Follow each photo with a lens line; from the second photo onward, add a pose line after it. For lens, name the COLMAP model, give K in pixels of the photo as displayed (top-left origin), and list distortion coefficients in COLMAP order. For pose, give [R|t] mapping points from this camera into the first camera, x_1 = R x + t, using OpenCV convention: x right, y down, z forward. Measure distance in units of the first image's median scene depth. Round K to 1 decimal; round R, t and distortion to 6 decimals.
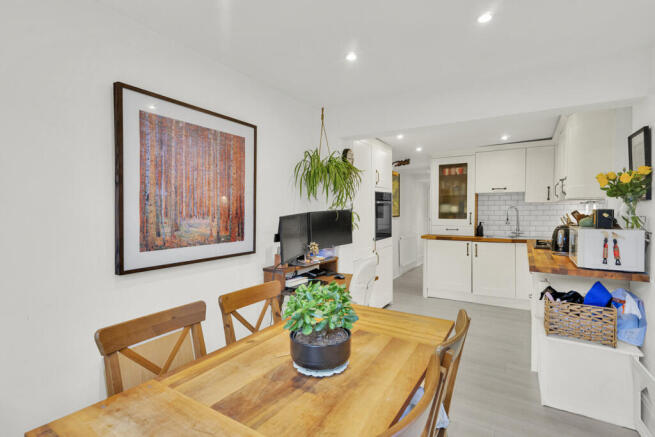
lens RADIAL K [[303.2, 0, 330.3], [0, 303.2, 208.1], [0, 0, 1]] dist [-0.000713, 0.000131]
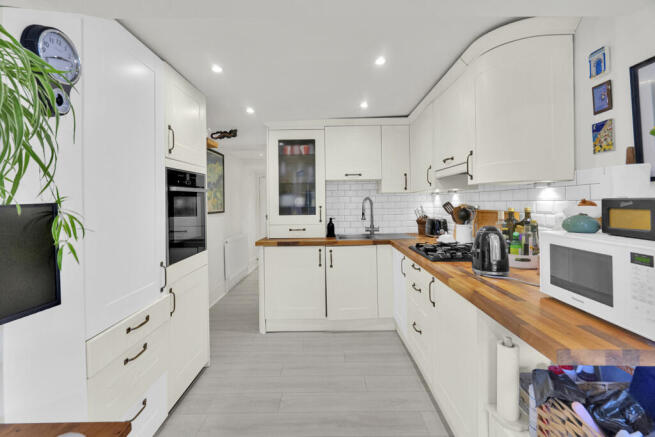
lens RADIAL K [[303.2, 0, 330.3], [0, 303.2, 208.1], [0, 0, 1]] dist [-0.000713, 0.000131]
pose [[0.854647, -0.019290, 0.518851, 0.097181], [0.007762, 0.999673, 0.024381, 0.002203], [-0.519151, -0.016810, 0.854517, 0.349878]]
